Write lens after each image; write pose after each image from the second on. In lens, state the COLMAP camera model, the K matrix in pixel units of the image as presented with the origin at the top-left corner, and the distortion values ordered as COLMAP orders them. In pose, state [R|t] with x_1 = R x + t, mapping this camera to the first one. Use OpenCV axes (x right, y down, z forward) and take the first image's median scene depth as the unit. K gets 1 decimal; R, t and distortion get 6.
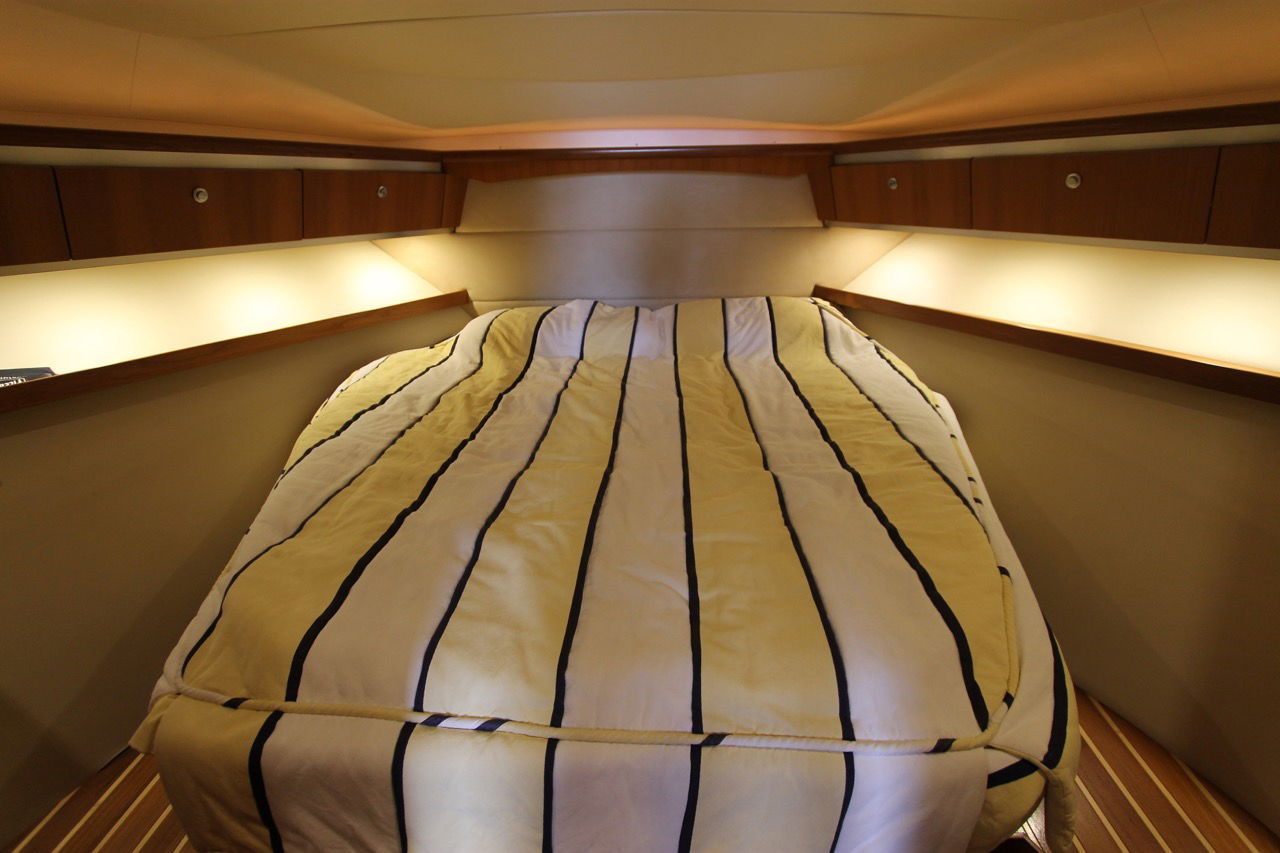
lens RADIAL K [[595.5, 0, 638.5], [0, 595.5, 427.7], [0, 0, 1]] dist [-0.014005, -0.000273]
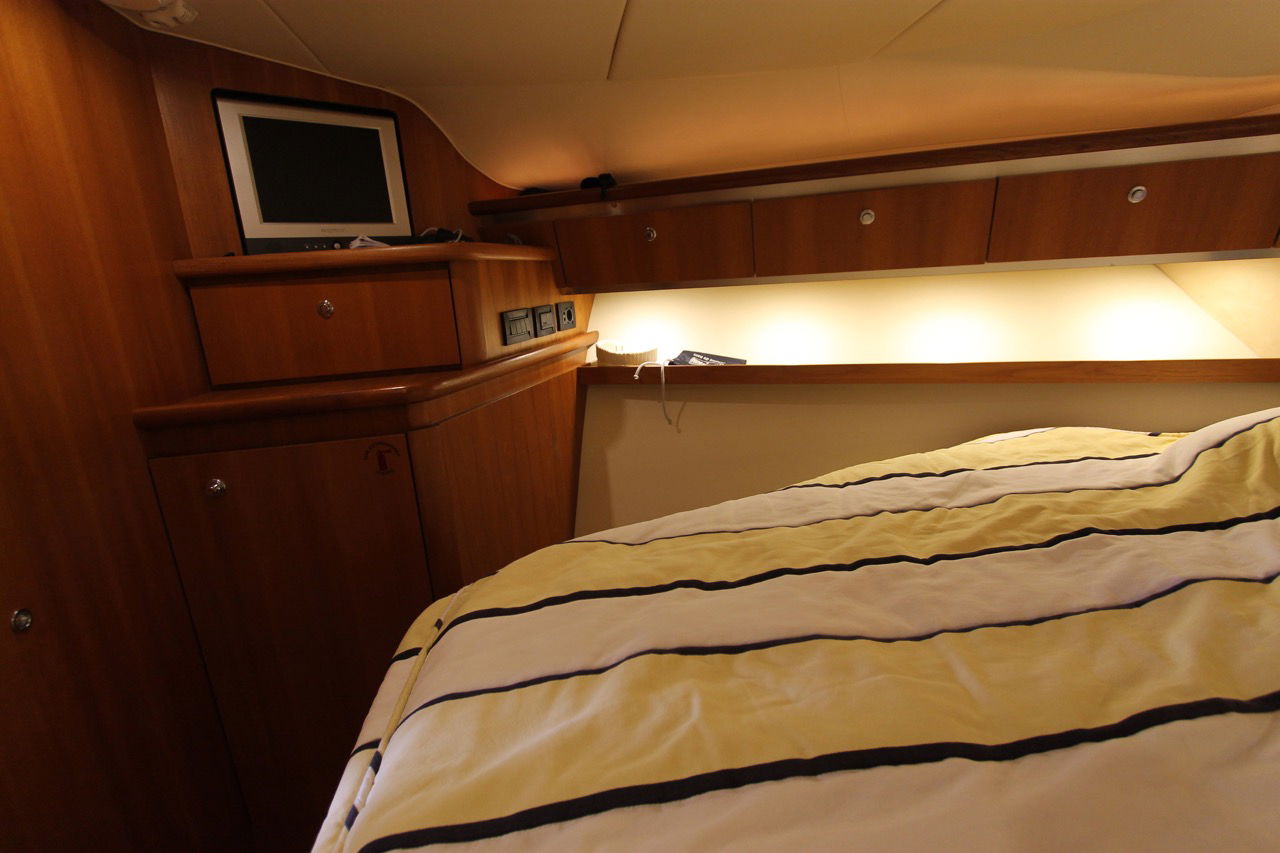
lens RADIAL K [[595.5, 0, 638.9], [0, 595.5, 425.2], [0, 0, 1]] dist [-0.014005, -0.000273]
pose [[0.174995, 0.247317, -0.953001, 0.204106], [-0.310796, 0.932322, 0.184880, -0.121790], [0.934228, 0.263836, 0.240017, 0.454233]]
